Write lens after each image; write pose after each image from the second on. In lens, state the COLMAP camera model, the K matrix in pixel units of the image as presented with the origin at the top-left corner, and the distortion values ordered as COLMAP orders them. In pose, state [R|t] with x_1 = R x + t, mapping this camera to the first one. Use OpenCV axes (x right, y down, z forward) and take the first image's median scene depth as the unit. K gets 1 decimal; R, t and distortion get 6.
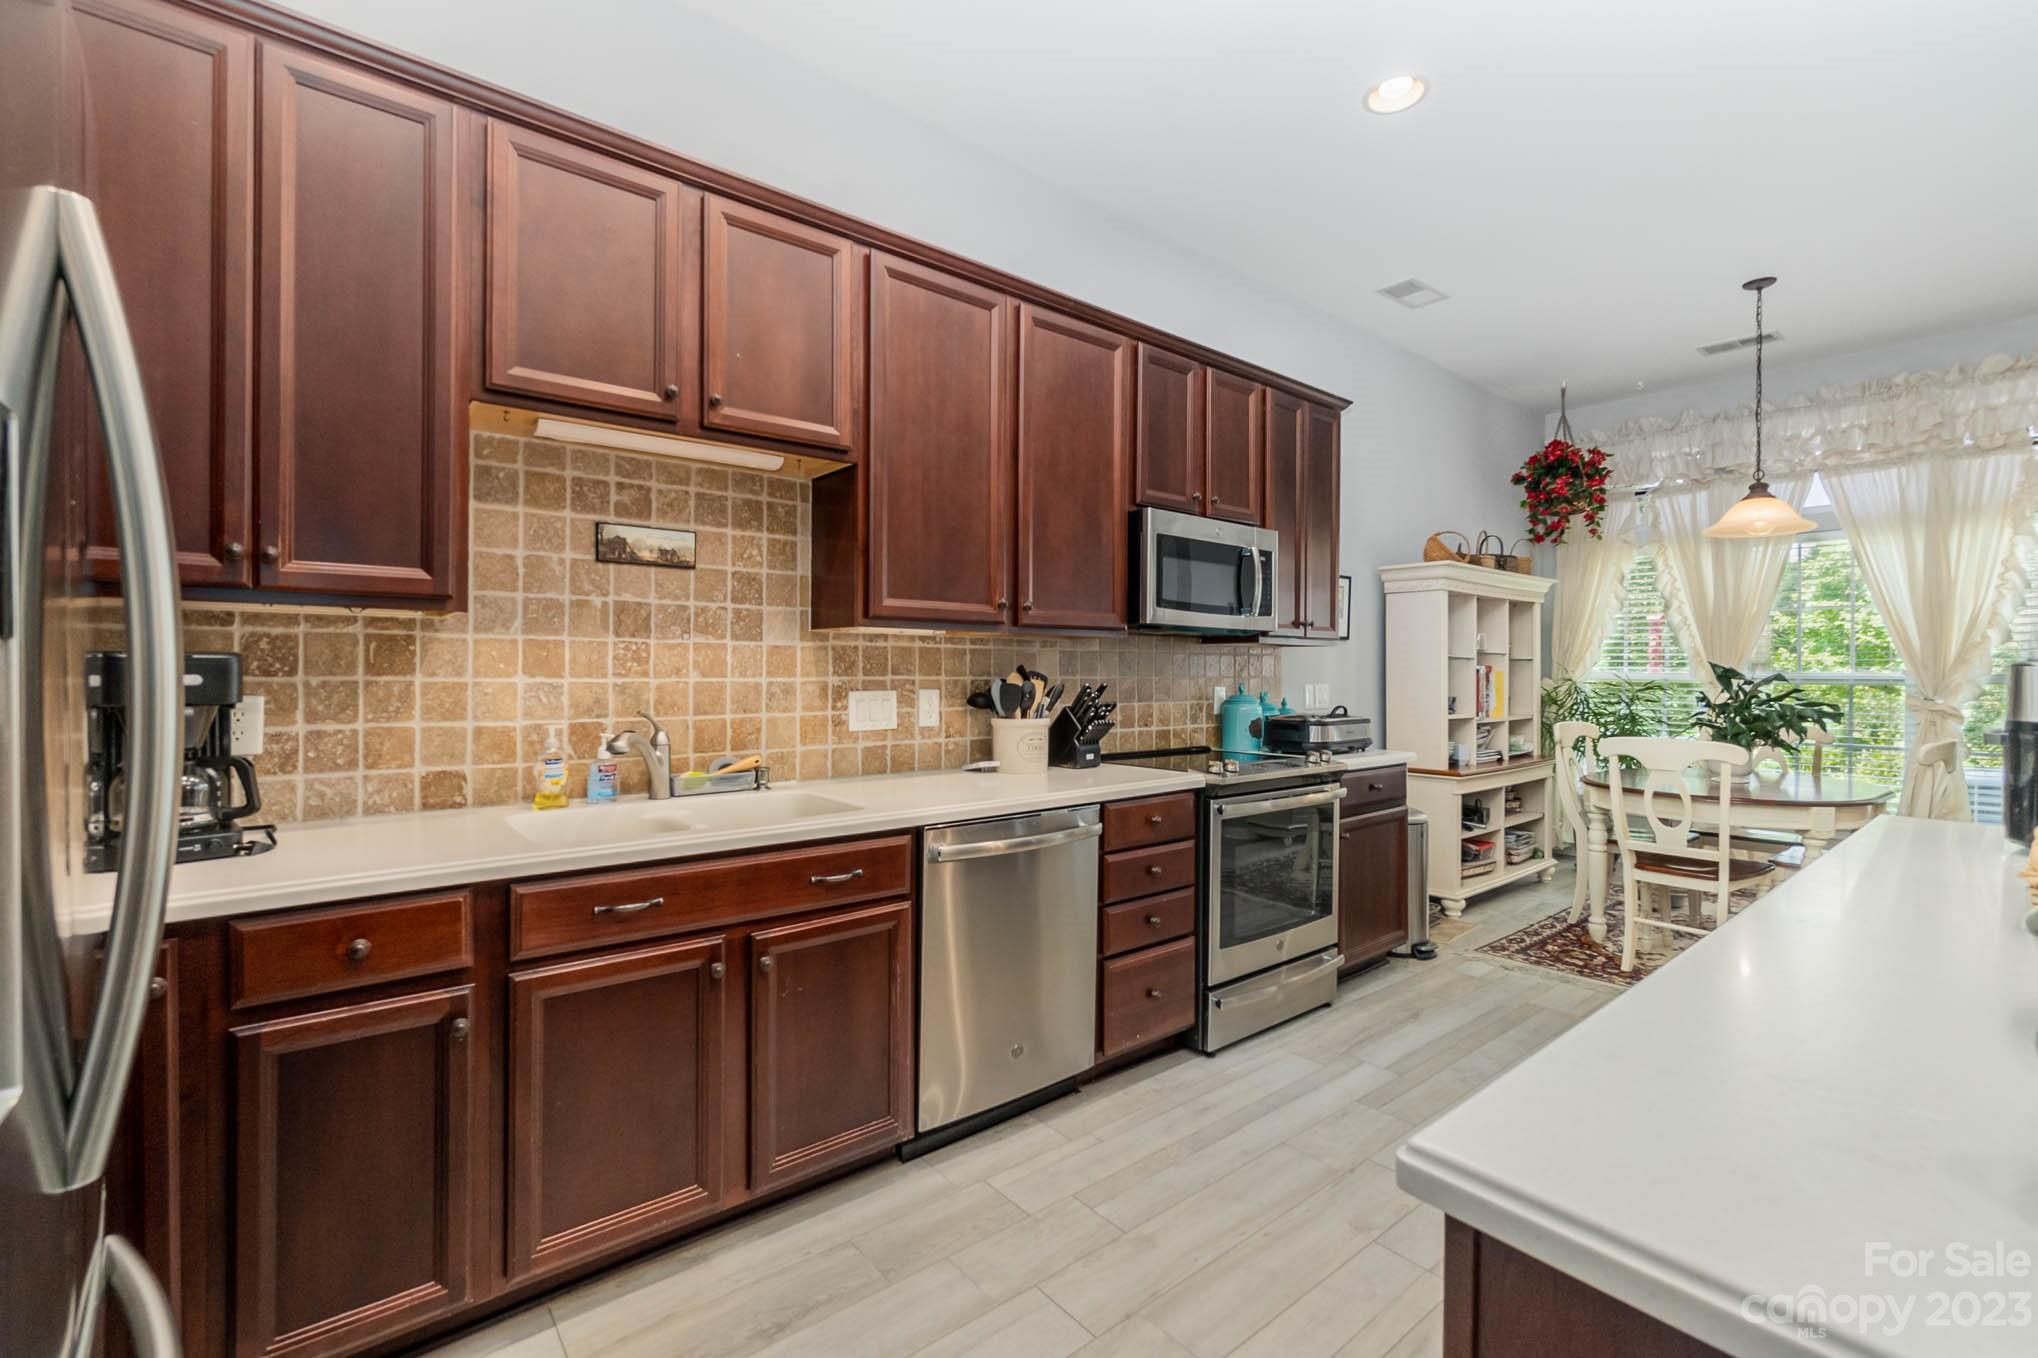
lens RADIAL K [[876.2, 0, 1017.2], [0, 876.2, 672.9], [0, 0, 1]] dist [-0.003686, -0.000105]
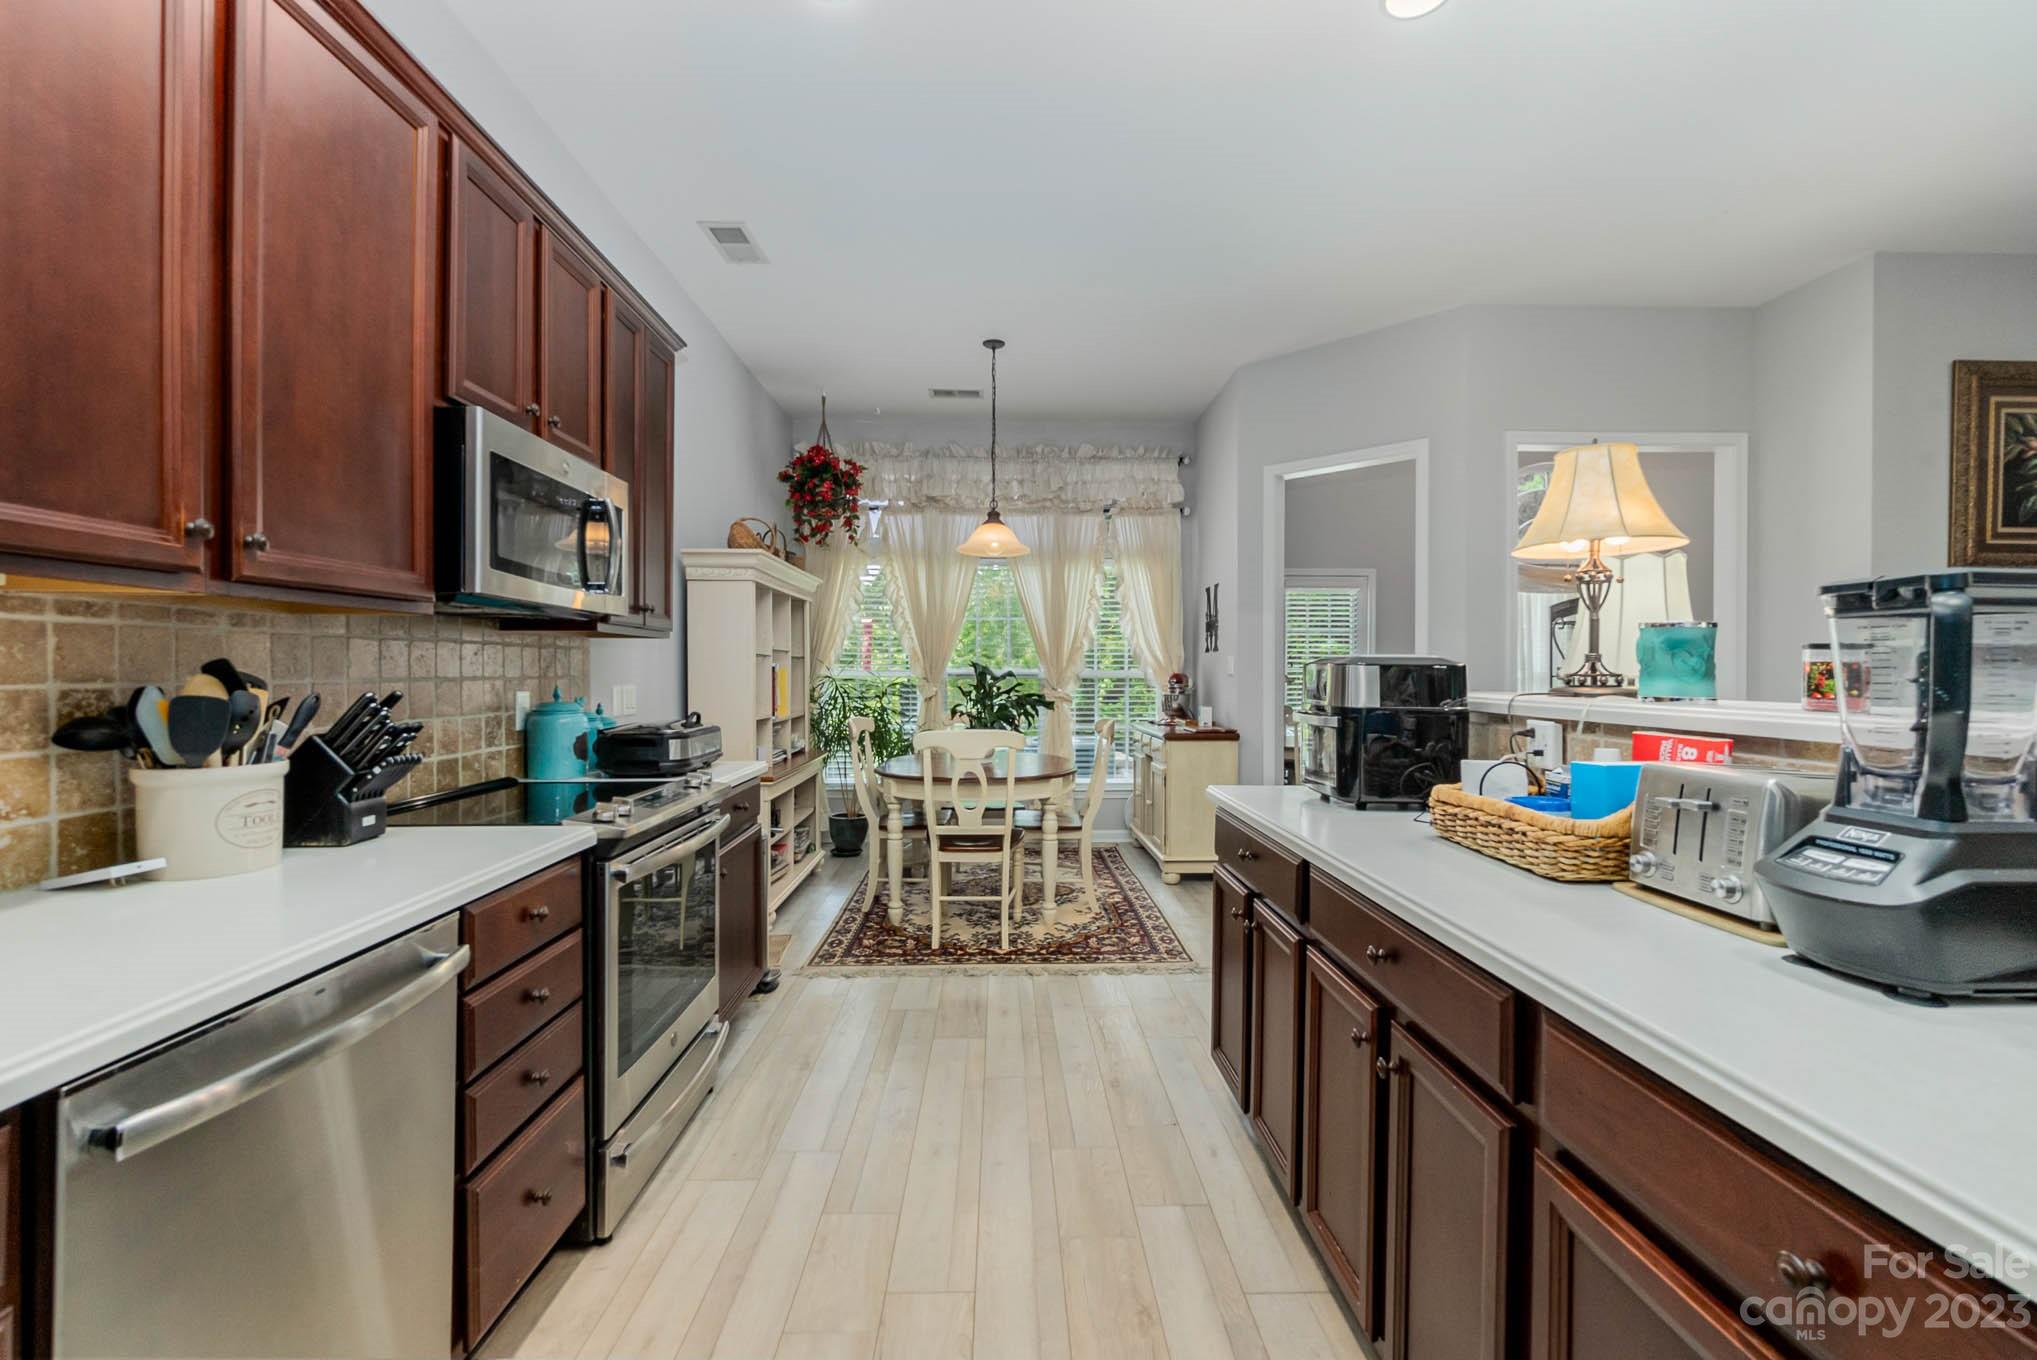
lens RADIAL K [[875.7, 0, 1016.7], [0, 875.7, 673.9], [0, 0, 1]] dist [-0.003686, -0.000105]
pose [[0.614105, -0.005980, 0.789202, -0.106605], [0.001863, 0.999979, 0.006127, -0.002632], [-0.789222, -0.002292, 0.614103, 0.321157]]
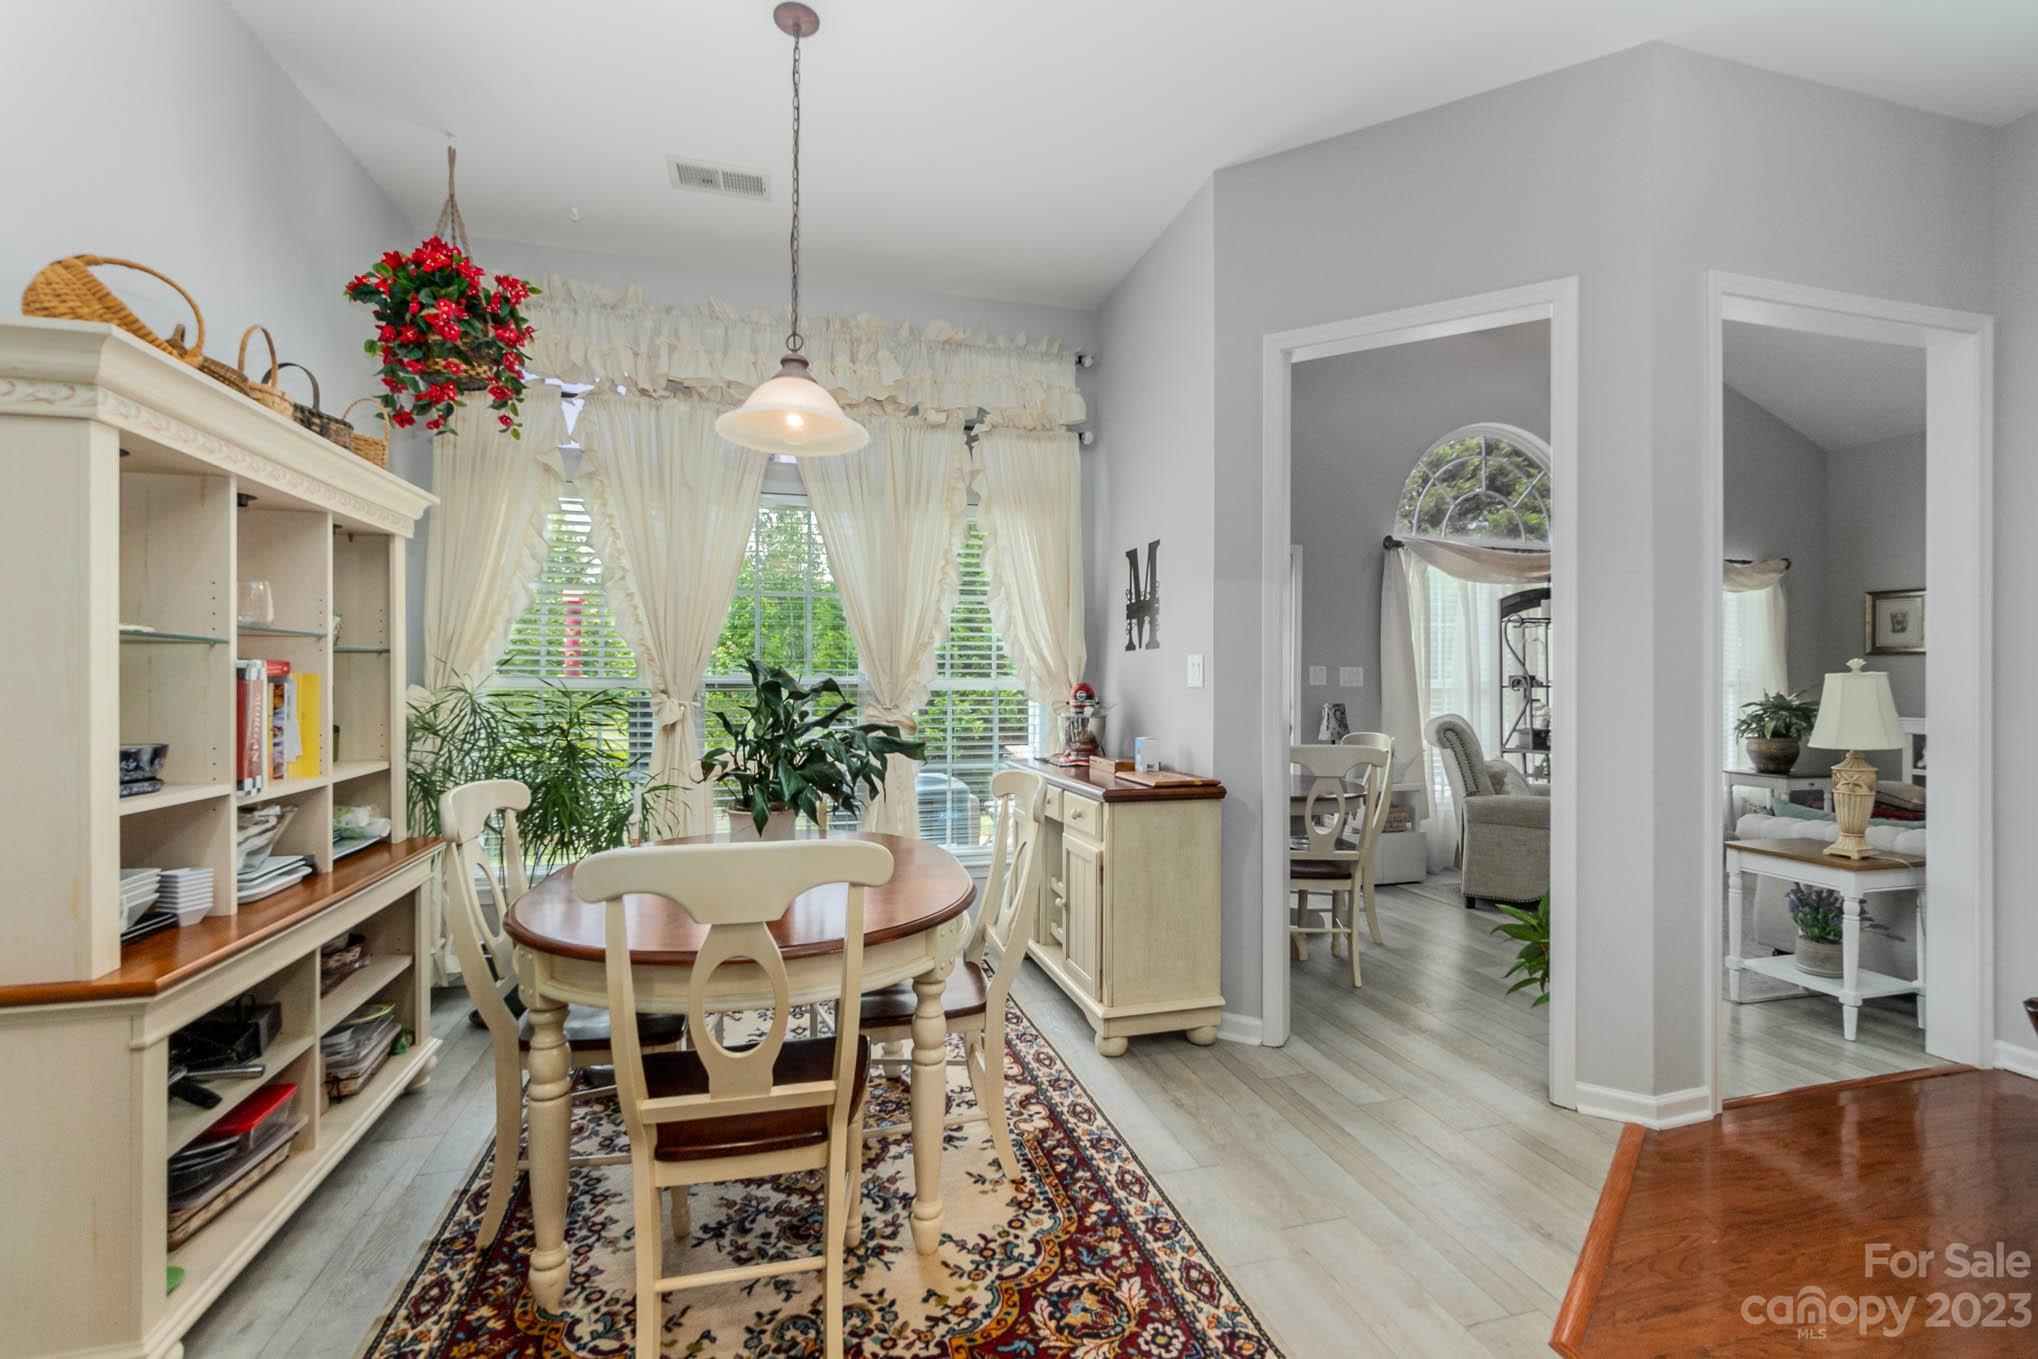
lens RADIAL K [[872.7, 0, 1010.0], [0, 872.7, 678.1], [0, 0, 1]] dist [-0.007152, 0.000102]
pose [[0.409348, -0.001379, 0.912377, 0.500766], [-0.000736, 0.999998, 0.001842, -0.000932], [-0.912378, -0.001425, 0.409347, 0.843579]]
